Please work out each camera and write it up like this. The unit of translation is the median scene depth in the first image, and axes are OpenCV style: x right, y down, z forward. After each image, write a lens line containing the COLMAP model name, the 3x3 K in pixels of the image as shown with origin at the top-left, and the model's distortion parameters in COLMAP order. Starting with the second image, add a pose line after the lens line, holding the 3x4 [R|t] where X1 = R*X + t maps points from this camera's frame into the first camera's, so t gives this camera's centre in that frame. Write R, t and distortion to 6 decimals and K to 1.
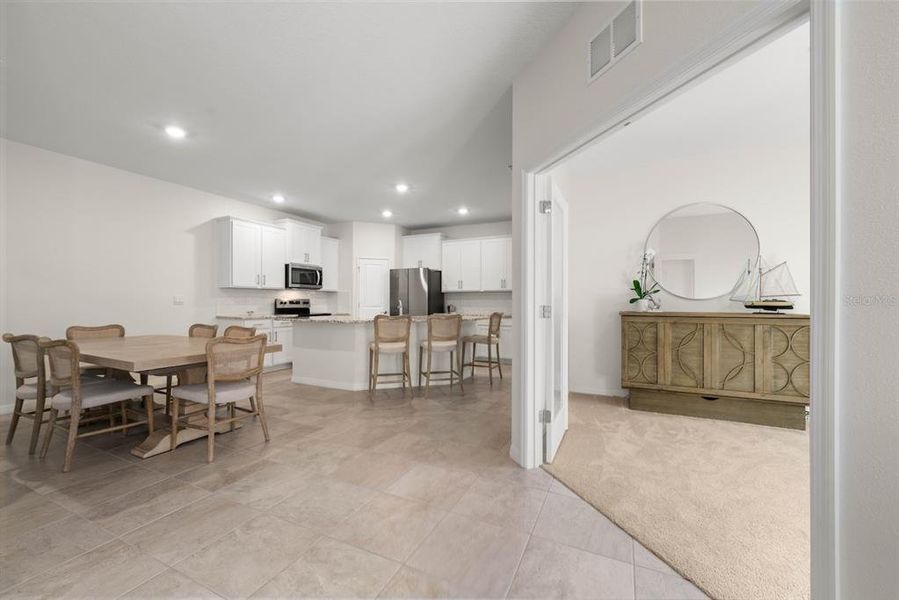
lens RADIAL K [[358.3, 0, 451.3], [0, 358.3, 303.2], [0, 0, 1]] dist [-0.001352, 0.000016]
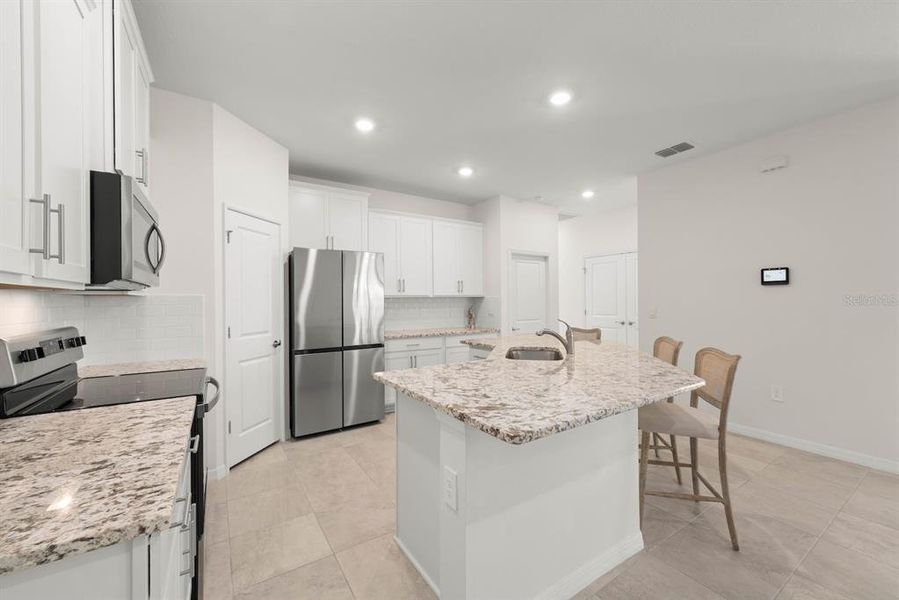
lens RADIAL K [[358.3, 0, 447.0], [0, 358.3, 301.3], [0, 0, 1]] dist [-0.001352, 0.000016]
pose [[0.521045, -0.010095, 0.853469, -0.644993], [0.013245, 0.999905, 0.003741, -0.036464], [-0.853426, 0.009355, 0.521129, 0.858821]]
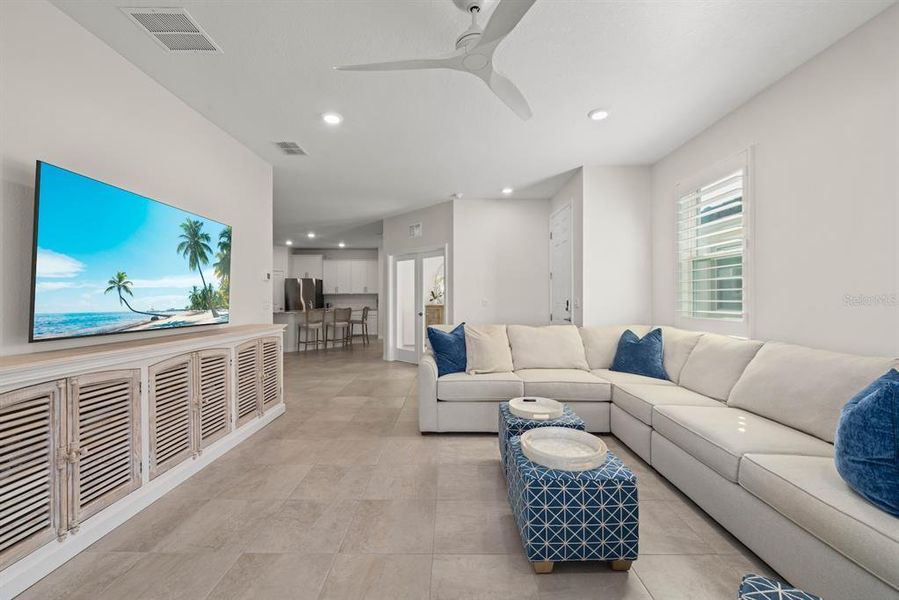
lens RADIAL K [[358.3, 0, 459.1], [0, 358.3, 298.6], [0, 0, 1]] dist [-0.001352, 0.000016]
pose [[0.895474, -0.005485, 0.445081, -0.262218], [0.006781, 0.999976, -0.001320, -0.010471], [-0.445063, 0.004200, 0.895490, -0.846391]]
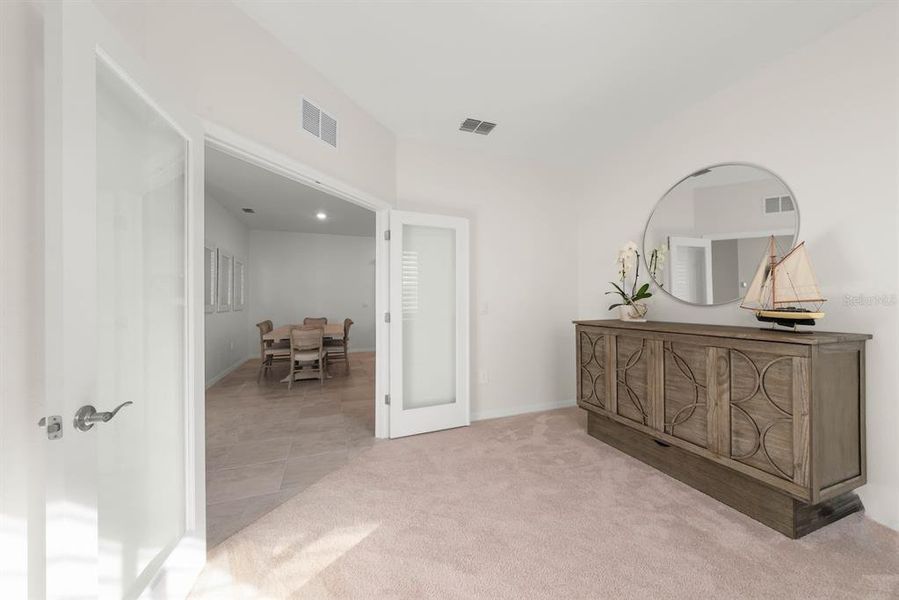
lens RADIAL K [[319.2, 0, 445.6], [0, 319.2, 299.0], [0, 0, 1]] dist [-0.004717, 0.000978]
pose [[0.729291, -0.010475, -0.684124, 0.560769], [0.004513, 0.999935, -0.010499, -0.014581], [0.684189, 0.004569, 0.729290, 0.149187]]
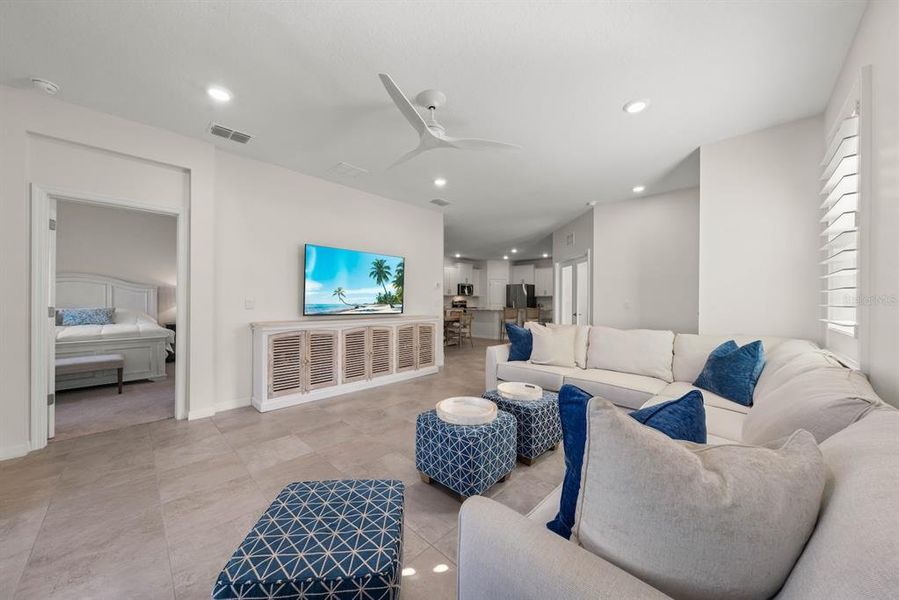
lens RADIAL K [[319.2, 0, 451.0], [0, 319.2, 298.9], [0, 0, 1]] dist [-0.004717, 0.000978]
pose [[0.951673, 0.000358, -0.307112, 0.096512], [-0.002731, 0.999970, -0.007296, -0.008401], [0.307100, 0.007782, 0.951645, -0.986041]]
